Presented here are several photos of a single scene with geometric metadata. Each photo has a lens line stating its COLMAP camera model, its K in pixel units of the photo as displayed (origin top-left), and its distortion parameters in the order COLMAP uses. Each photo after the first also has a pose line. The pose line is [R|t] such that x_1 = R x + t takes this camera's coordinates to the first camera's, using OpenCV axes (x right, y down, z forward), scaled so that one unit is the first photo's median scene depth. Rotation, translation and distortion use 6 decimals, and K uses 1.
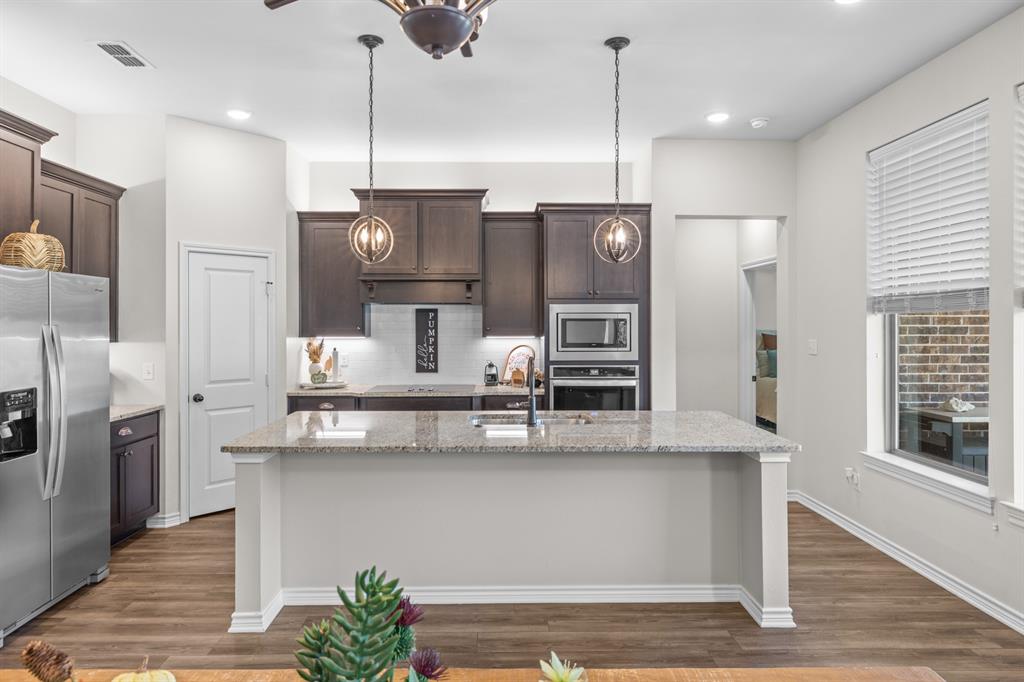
lens RADIAL K [[612.7, 0, 503.5], [0, 612.7, 322.0], [0, 0, 1]] dist [-0.003221, 0.001858]
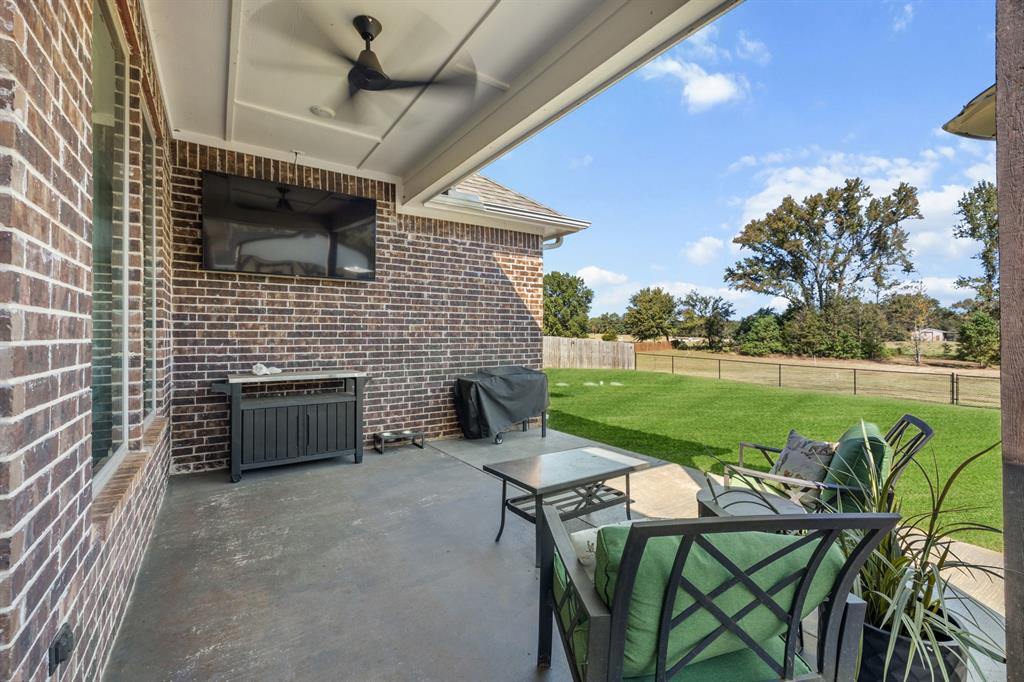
lens RADIAL K [[428.2, 0, 493.2], [0, 428.2, 333.7], [0, 0, 1]] dist [0.001126, 0.000127]
pose [[0.851349, 0.004784, 0.524578, 0.612858], [-0.004811, 0.999988, -0.001313, 0.055362], [-0.524578, -0.001406, 0.851361, 0.028558]]
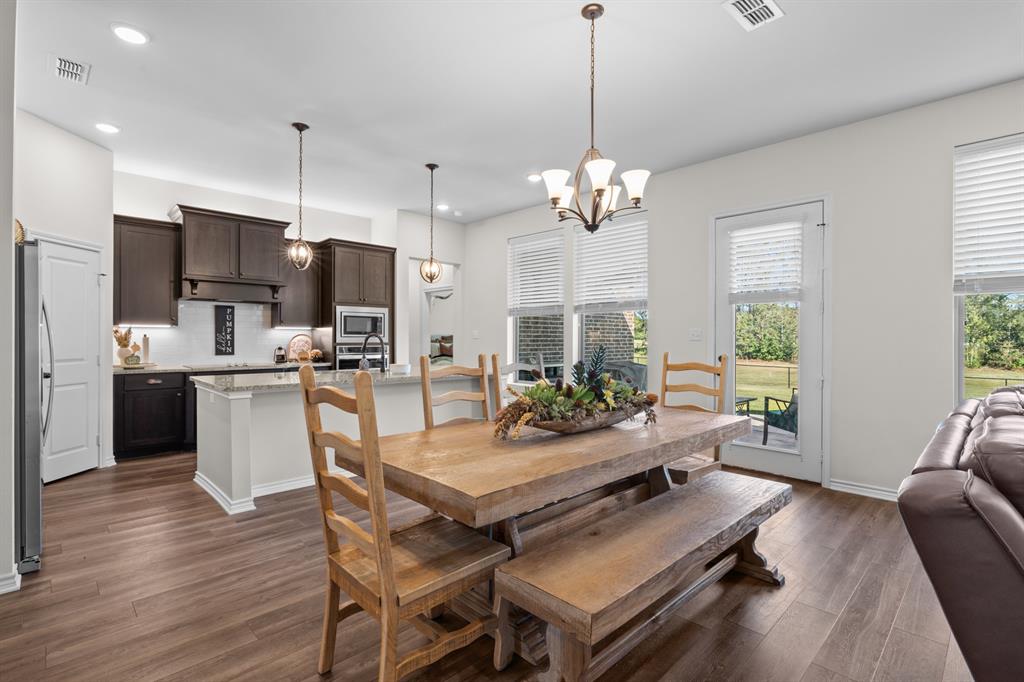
lens RADIAL K [[480.7, 0, 503.9], [0, 480.7, 339.4], [0, 0, 1]] dist [-0.002293, -0.001136]
pose [[0.734841, 0.001935, 0.678236, -0.429378], [-0.007292, 0.999961, 0.005048, 0.045831], [-0.678200, -0.008655, 0.734826, -0.158652]]
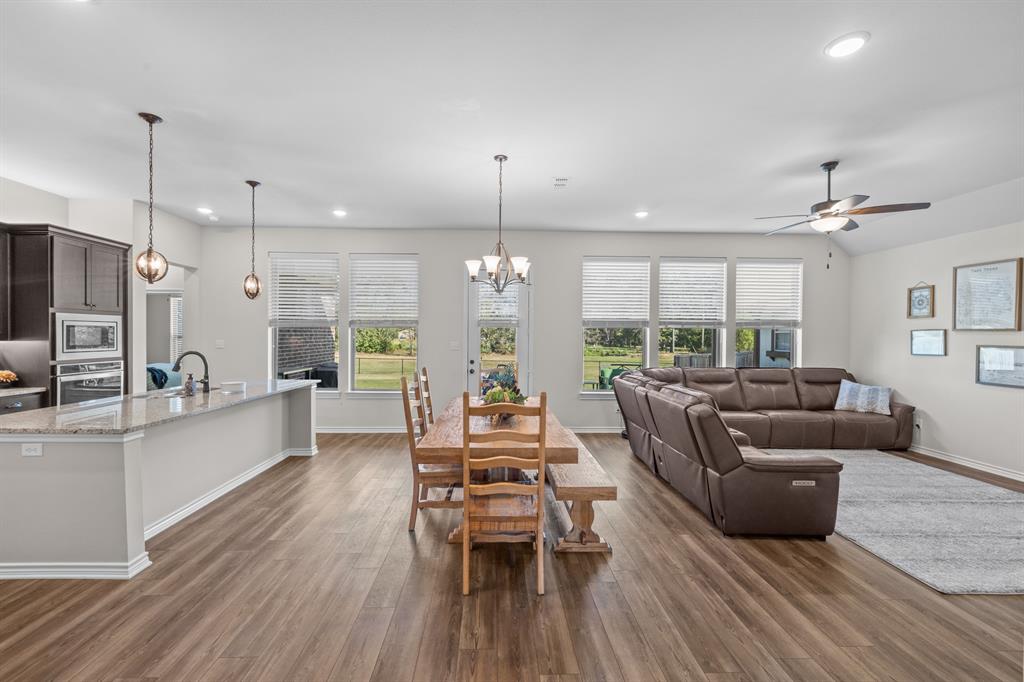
lens RADIAL K [[428.2, 0, 503.3], [0, 428.2, 337.8], [0, 0, 1]] dist [0.001126, 0.000127]
pose [[-0.009217, -0.005268, 0.999944, -0.756602], [-0.009621, 0.999940, 0.005180, 0.006849], [-0.999911, -0.009572, -0.009267, 0.152015]]
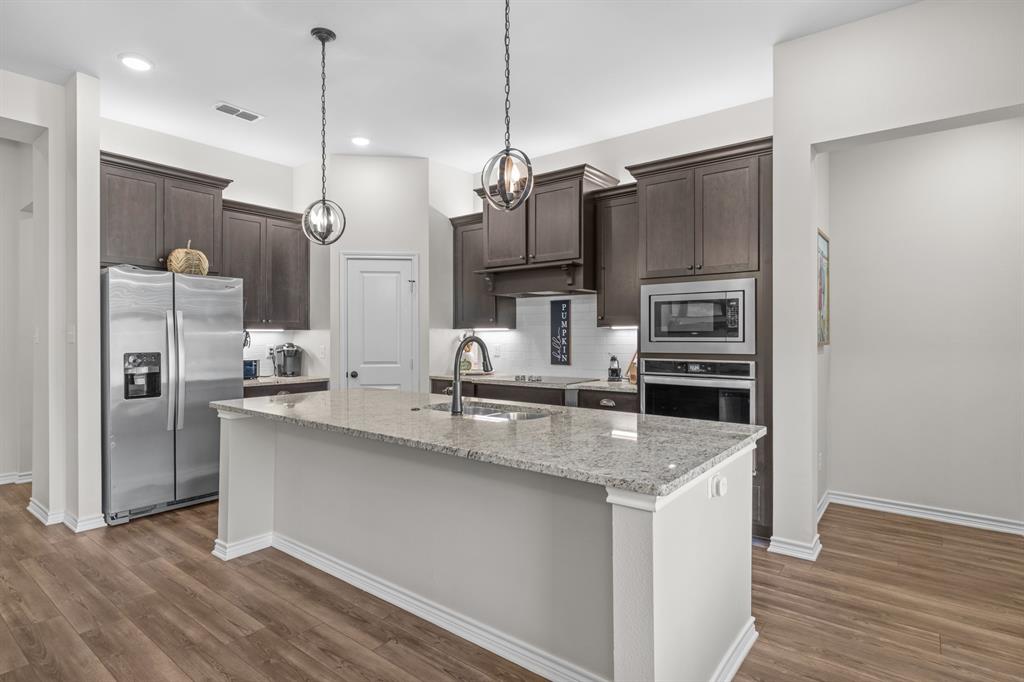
lens RADIAL K [[533.7, 0, 501.7], [0, 533.7, 336.2], [0, 0, 1]] dist [-0.000359, 0.000356]
pose [[0.770316, 0.000494, -0.637663, 0.396289], [0.001438, 0.999996, 0.002512, 0.038948], [0.637661, -0.002852, 0.770312, 0.315092]]
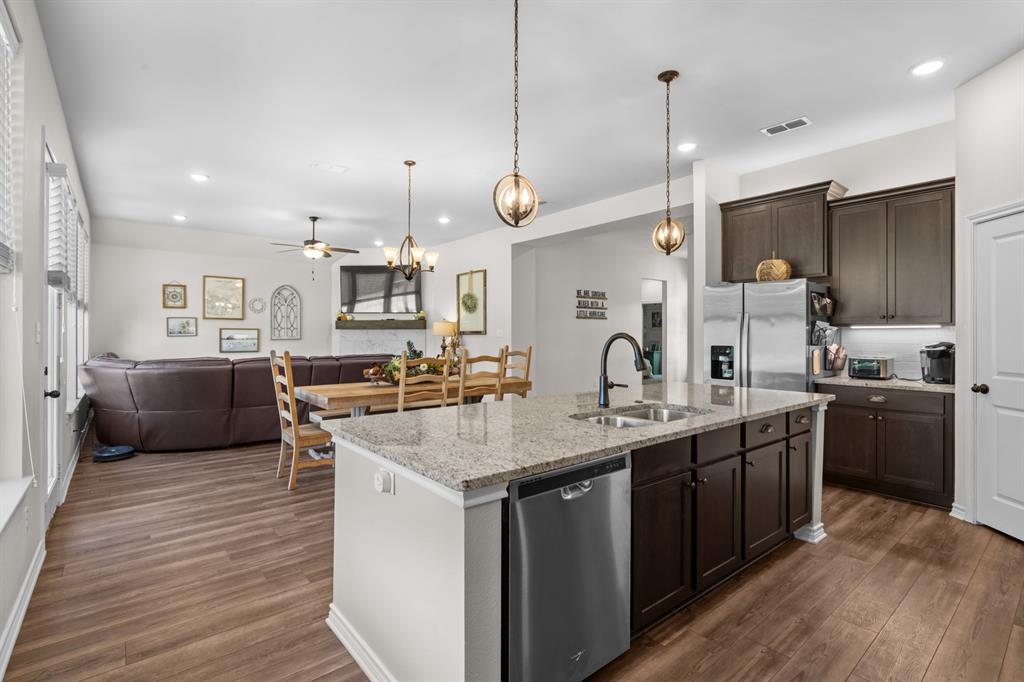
lens RADIAL K [[480.7, 0, 506.6], [0, 480.7, 333.7], [0, 0, 1]] dist [-0.002293, -0.001136]
pose [[-0.786737, -0.001110, -0.617288, 0.415001], [0.001064, 0.999994, -0.003155, 0.042097], [0.617288, -0.003139, -0.786731, 1.015138]]
